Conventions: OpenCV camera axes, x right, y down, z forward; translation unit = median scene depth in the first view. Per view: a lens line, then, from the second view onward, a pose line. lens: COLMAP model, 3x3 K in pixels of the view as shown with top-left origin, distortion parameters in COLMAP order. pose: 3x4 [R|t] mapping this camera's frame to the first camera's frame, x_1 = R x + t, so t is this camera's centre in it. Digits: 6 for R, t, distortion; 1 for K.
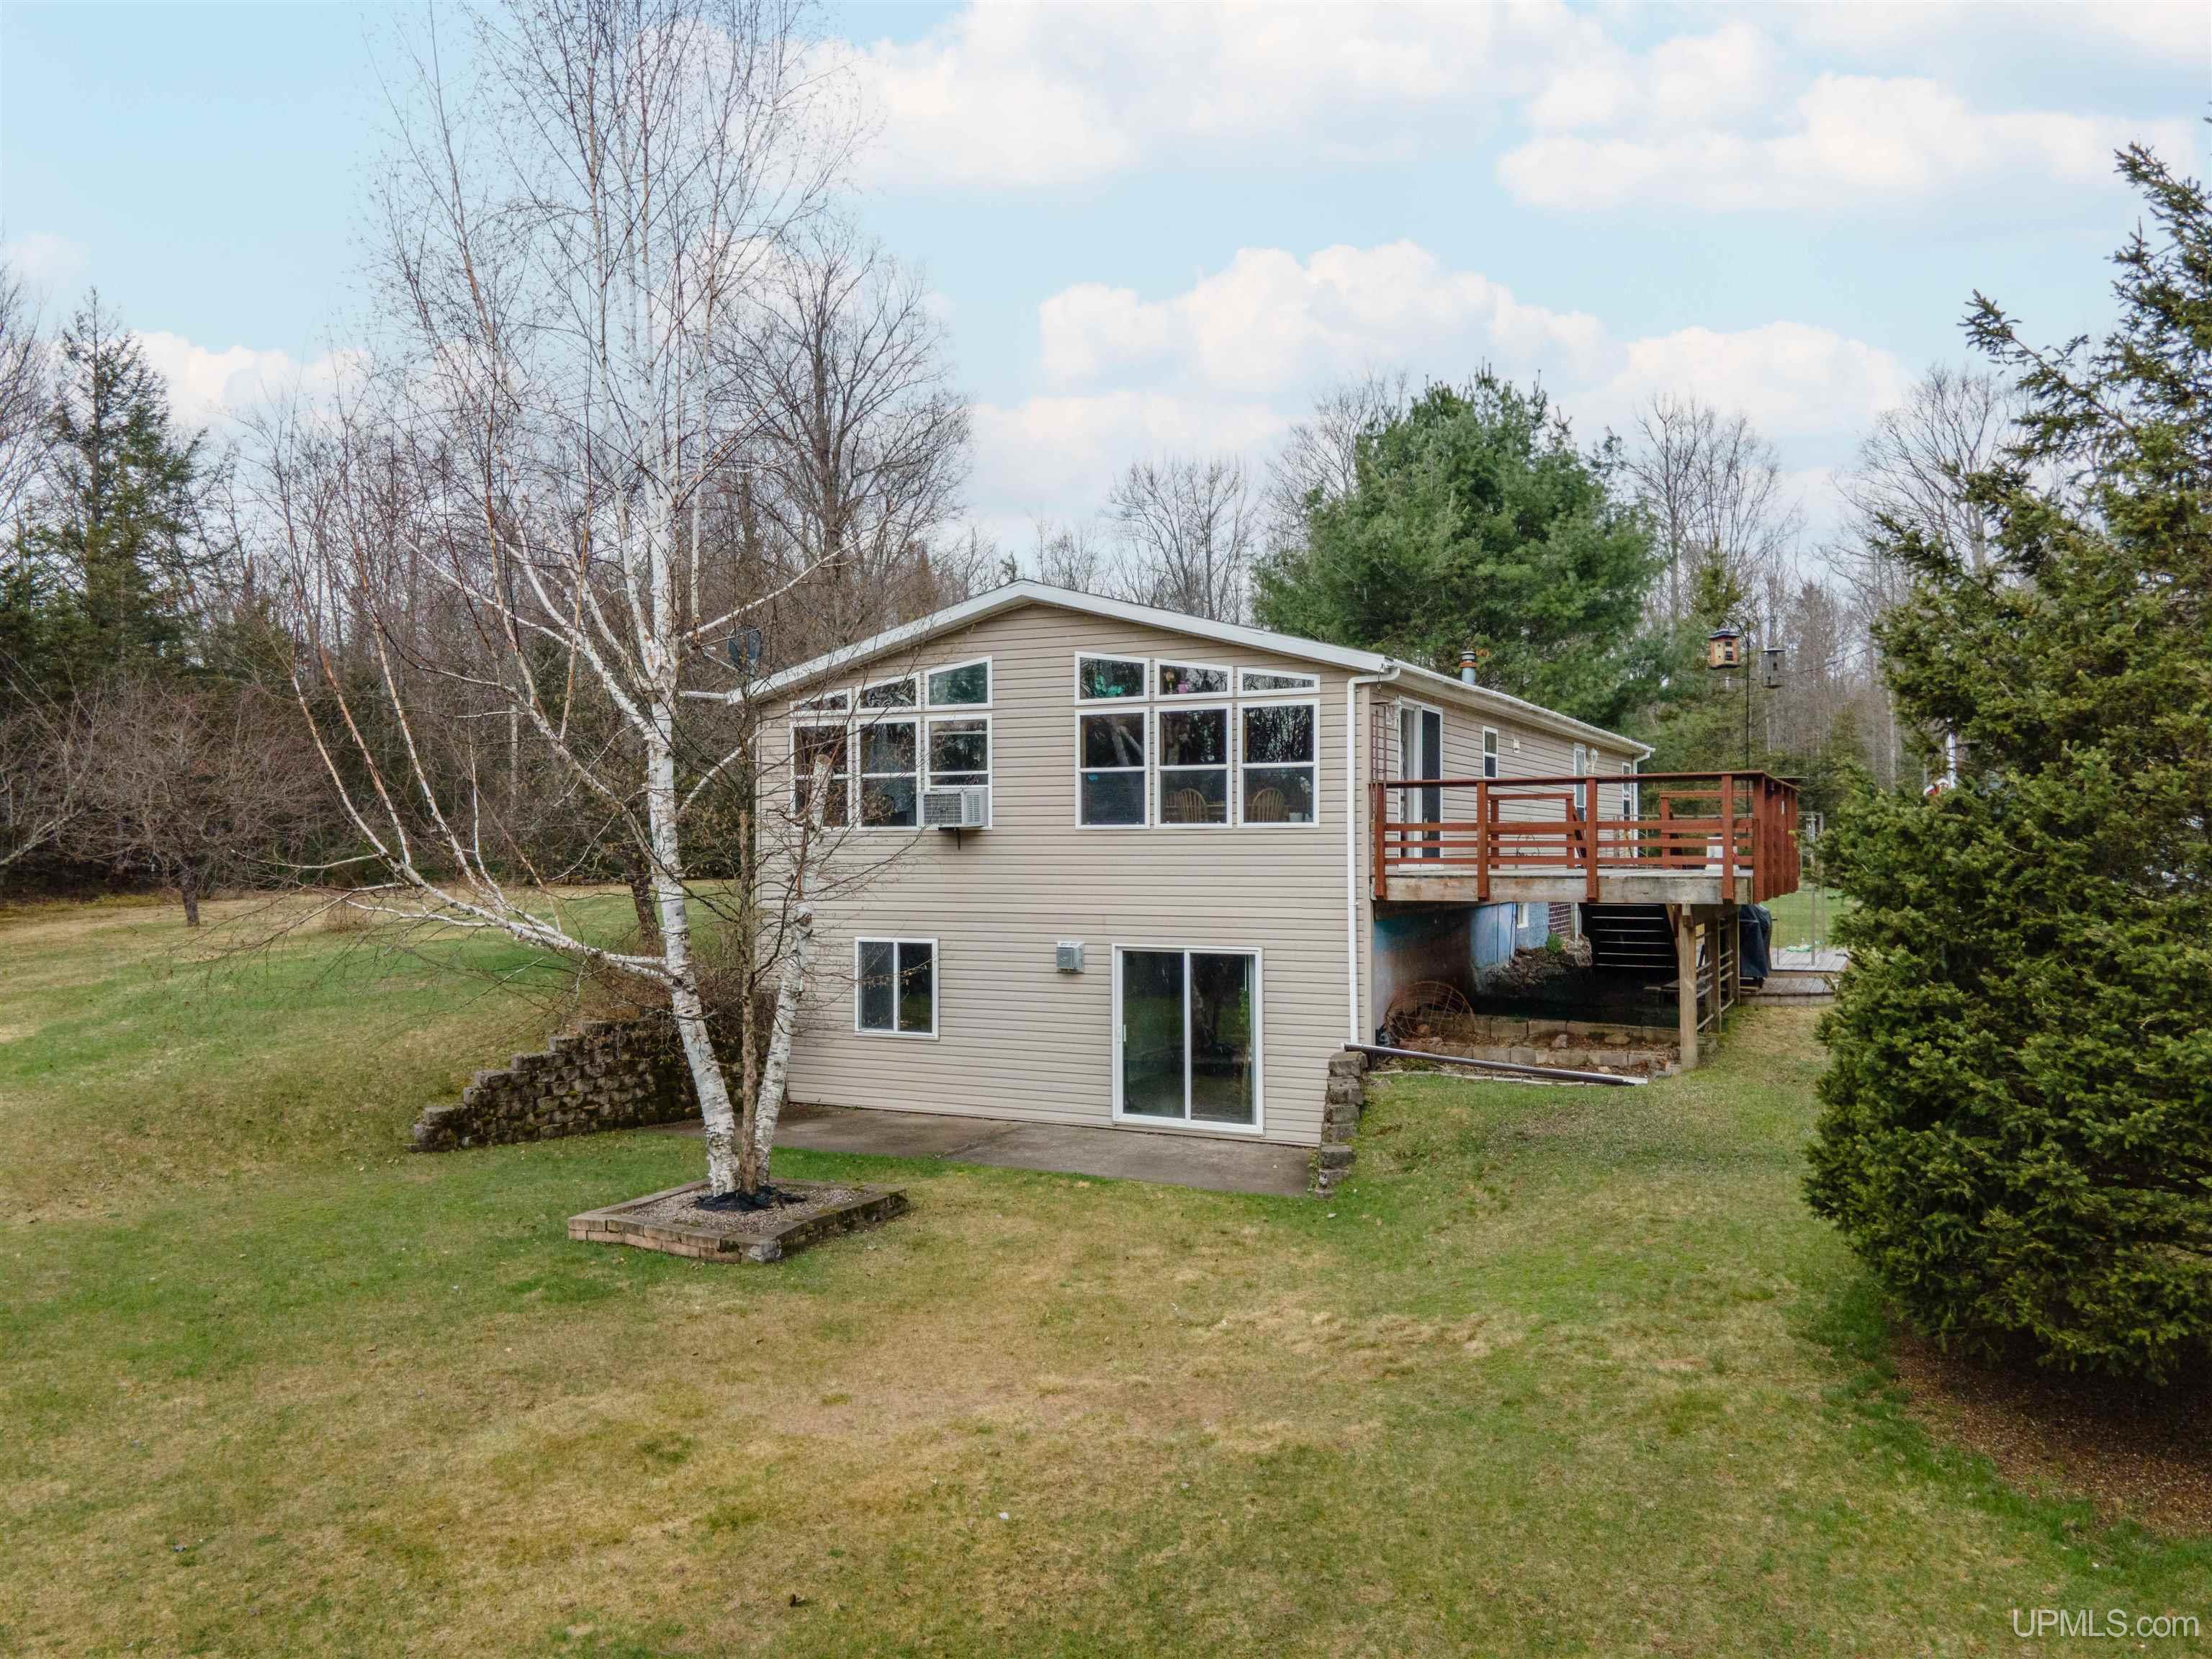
lens RADIAL K [[1700.0, 0, 1106.0], [0, 1700.0, 829.5], [0, 0, 1]] dist [0.014534, 0.059295]
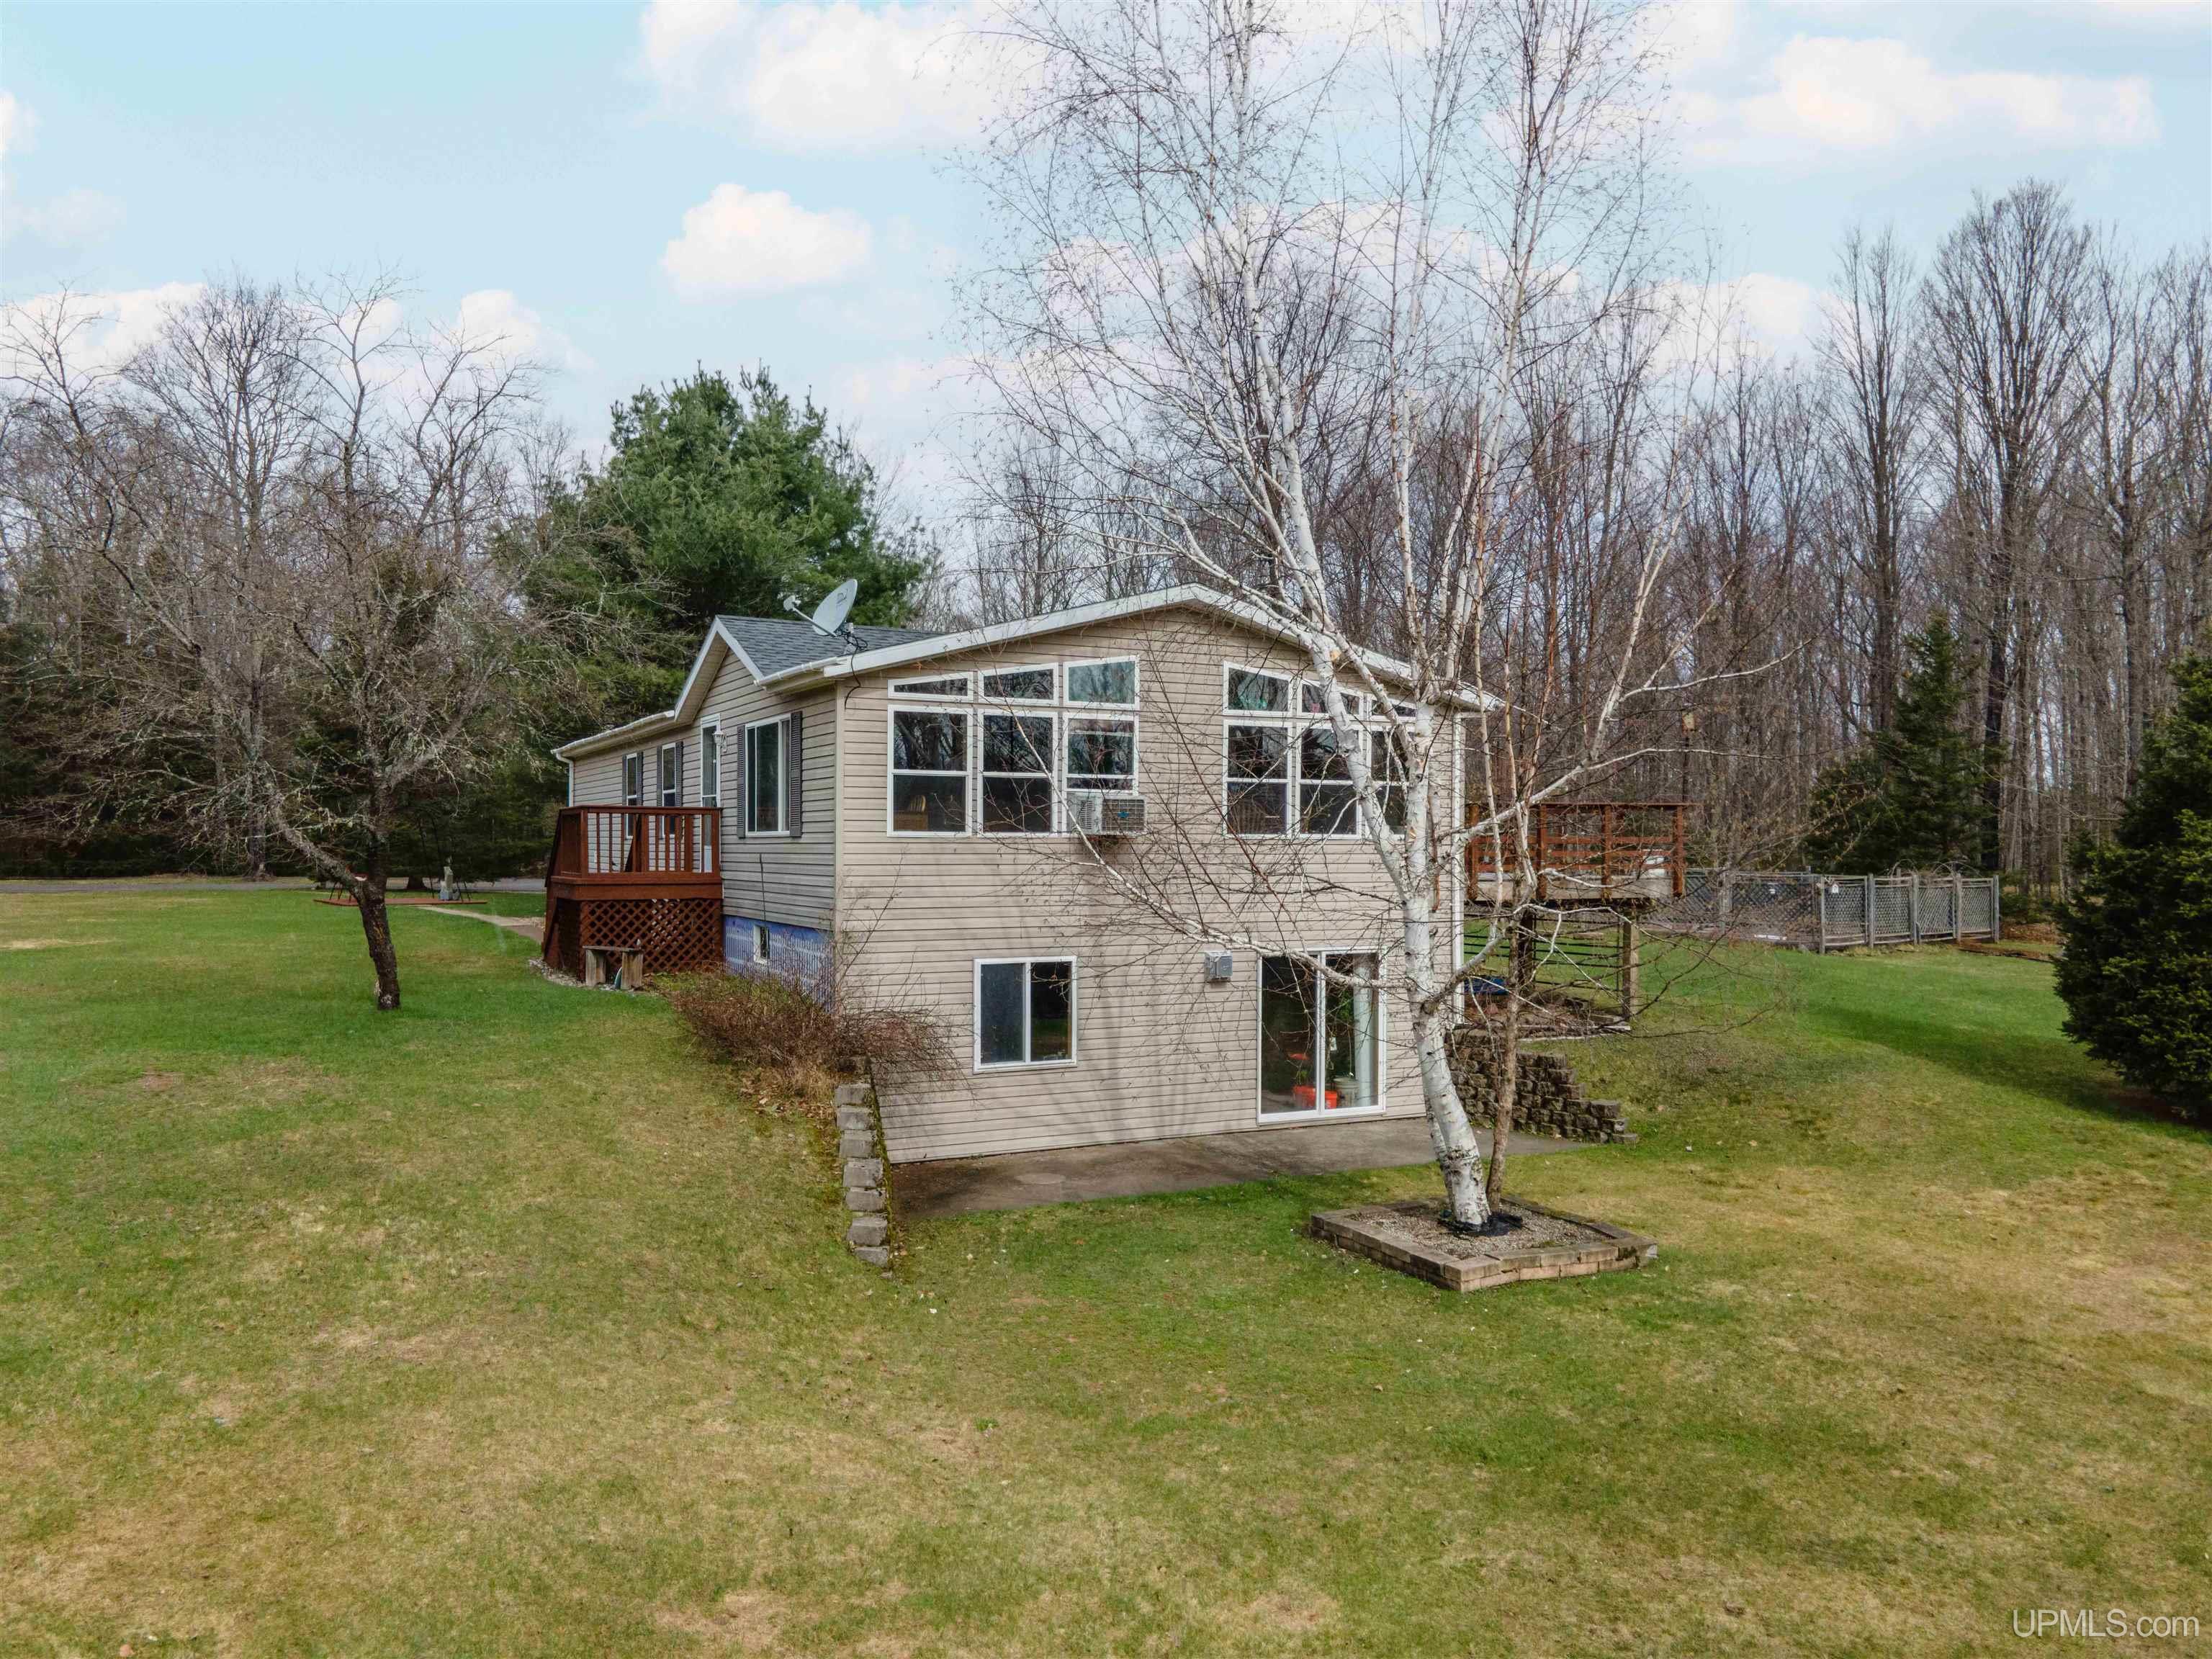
lens RADIAL K [[1700.0, 0, 1106.0], [0, 1700.0, 829.5], [0, 0, 1]] dist [0.014534, 0.059295]
pose [[0.576633, 0.013298, 0.816895, -0.839436], [-0.010653, 0.999905, -0.008758, 0.003985], [-0.816934, -0.003652, 0.576720, 0.457818]]
